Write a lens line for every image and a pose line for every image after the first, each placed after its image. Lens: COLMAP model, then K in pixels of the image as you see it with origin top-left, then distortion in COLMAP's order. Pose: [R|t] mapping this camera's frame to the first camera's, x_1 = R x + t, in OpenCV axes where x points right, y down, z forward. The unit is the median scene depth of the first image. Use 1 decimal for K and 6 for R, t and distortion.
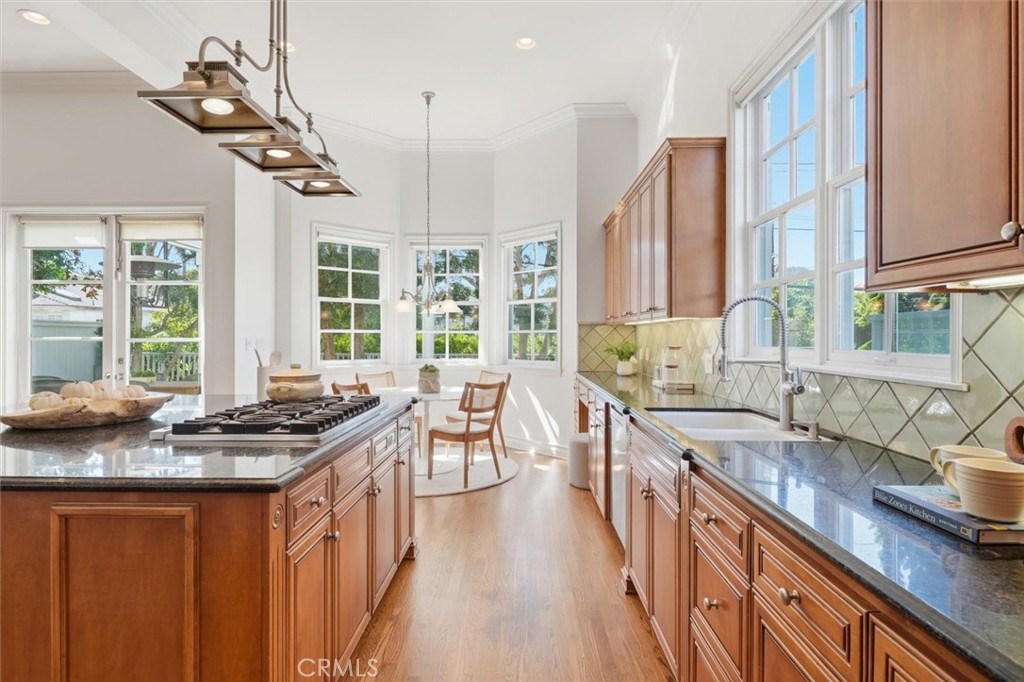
lens RADIAL K [[510.2, 0, 512.0], [0, 510.2, 341.0], [0, 0, 1]] dist [-0.001424, -0.000177]
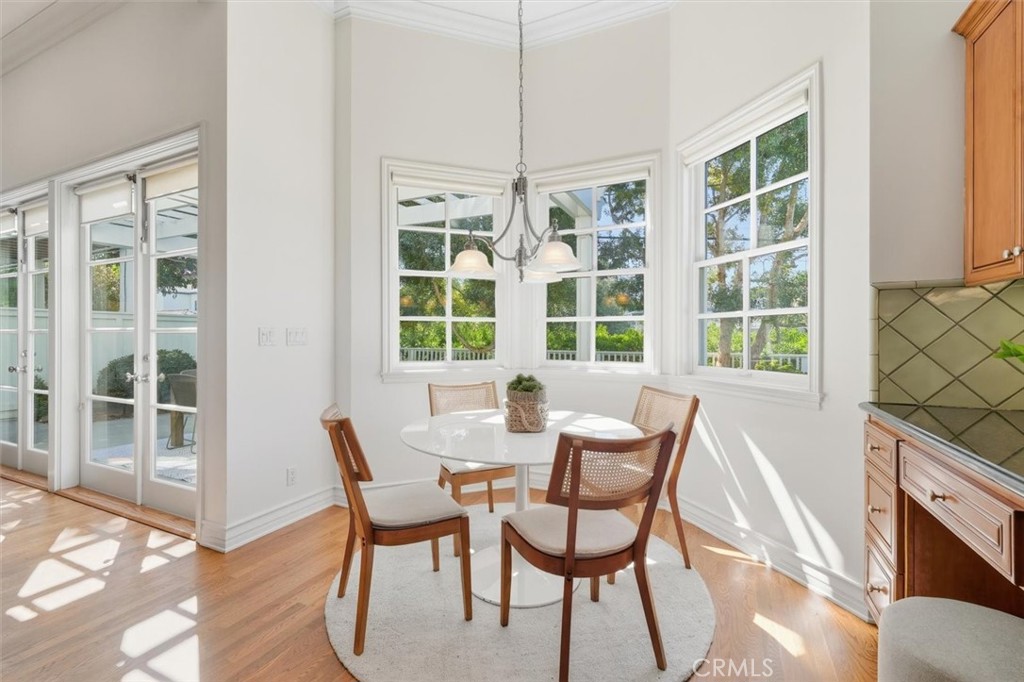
lens RADIAL K [[458.9, 0, 498.7], [0, 458.9, 334.8], [0, 0, 1]] dist [0.000463, 0.000085]
pose [[0.904436, -0.001978, -0.426606, 0.012590], [-0.001639, 0.999966, -0.008111, 0.008126], [0.426607, 0.008035, 0.904401, 0.533506]]
